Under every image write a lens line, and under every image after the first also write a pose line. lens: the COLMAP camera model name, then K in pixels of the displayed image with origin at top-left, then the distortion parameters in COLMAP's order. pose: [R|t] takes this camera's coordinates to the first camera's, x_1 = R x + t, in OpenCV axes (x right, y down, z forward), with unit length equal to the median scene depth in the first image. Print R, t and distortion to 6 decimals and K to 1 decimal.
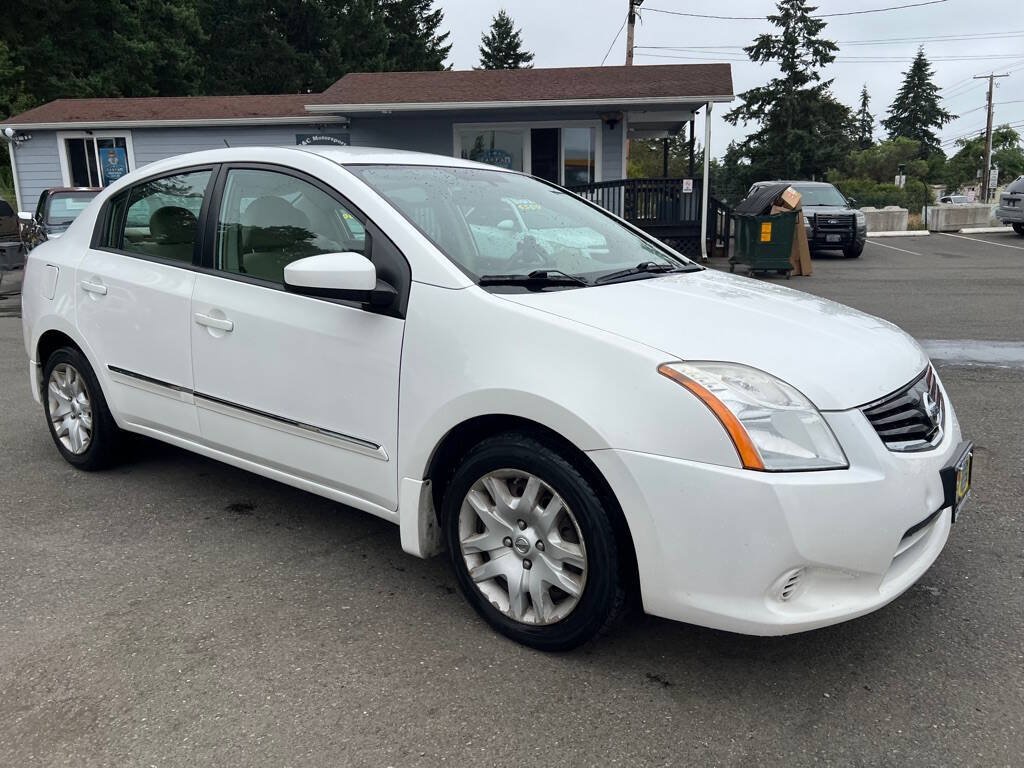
lens RADIAL K [[769.0, 0, 520.6], [0, 769.0, 380.8], [0, 0, 1]] dist [0.048106, -0.052152]
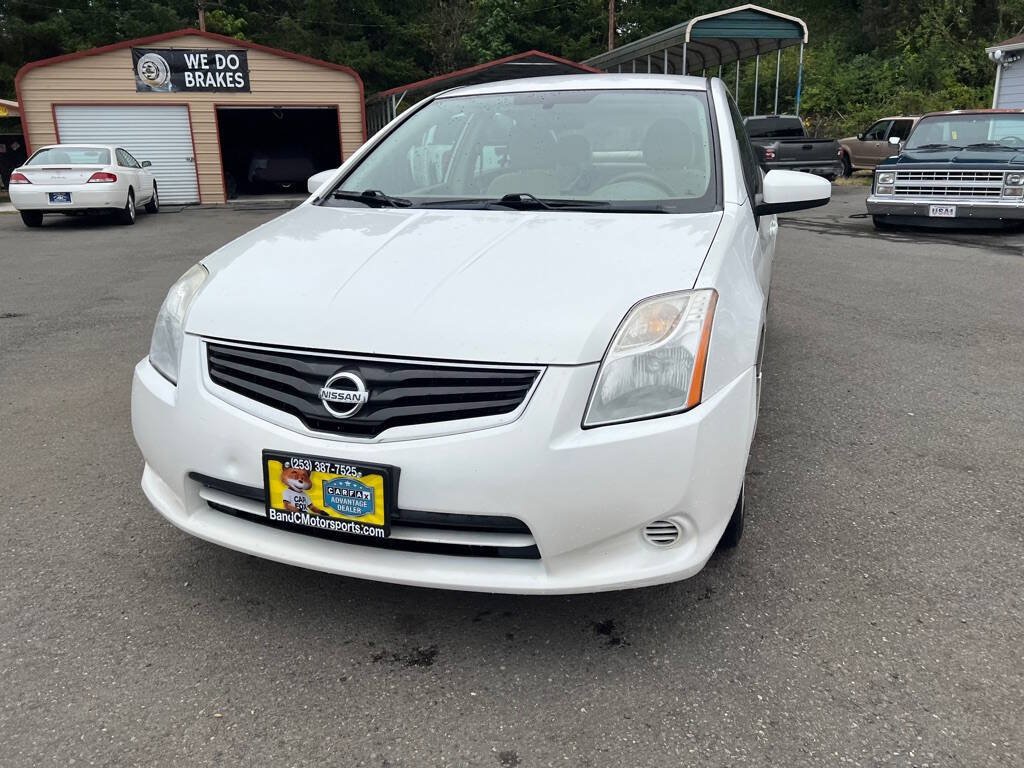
lens RADIAL K [[767.8, 0, 522.6], [0, 767.8, 379.3], [0, 0, 1]] dist [0.047793, -0.052638]
pose [[0.320208, 0.274587, -0.906680, 0.180733], [-0.191925, 0.956029, 0.221751, -0.025995], [0.927702, 0.103009, 0.358829, 0.125480]]
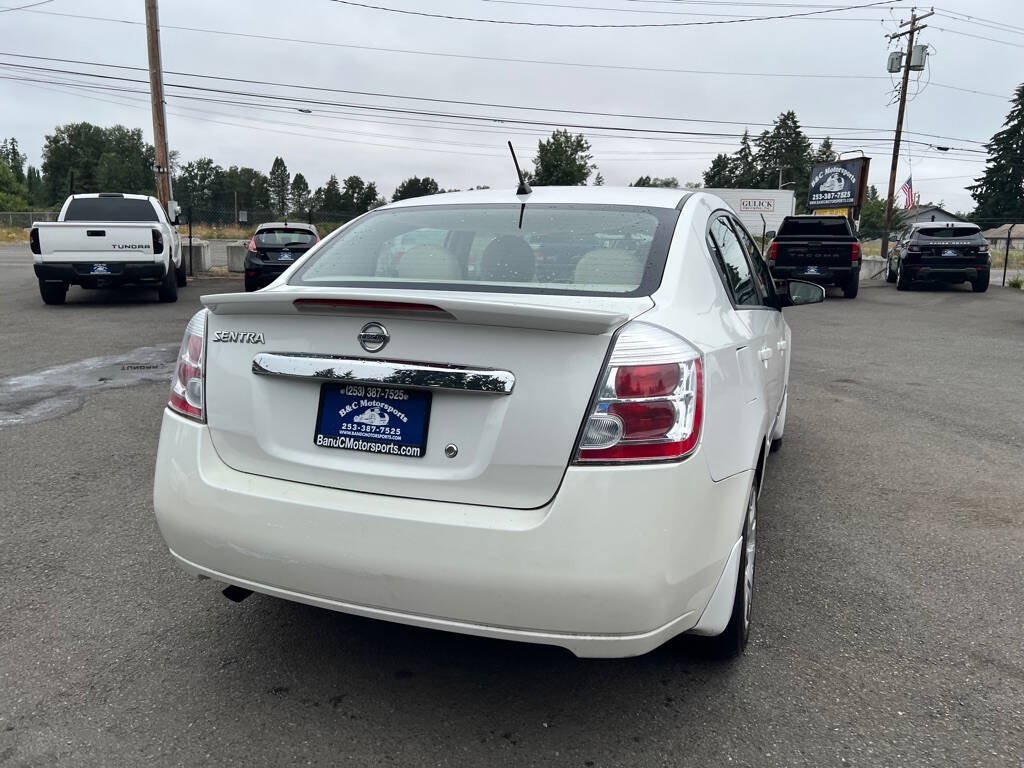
lens RADIAL K [[769.0, 0, 523.8], [0, 769.0, 383.6], [0, 0, 1]] dist [0.048106, -0.052152]
pose [[-0.279420, -0.167090, 0.945519, -0.261572], [0.187854, 0.956198, 0.224491, -0.066738], [-0.941613, 0.240347, -0.235792, 0.302985]]
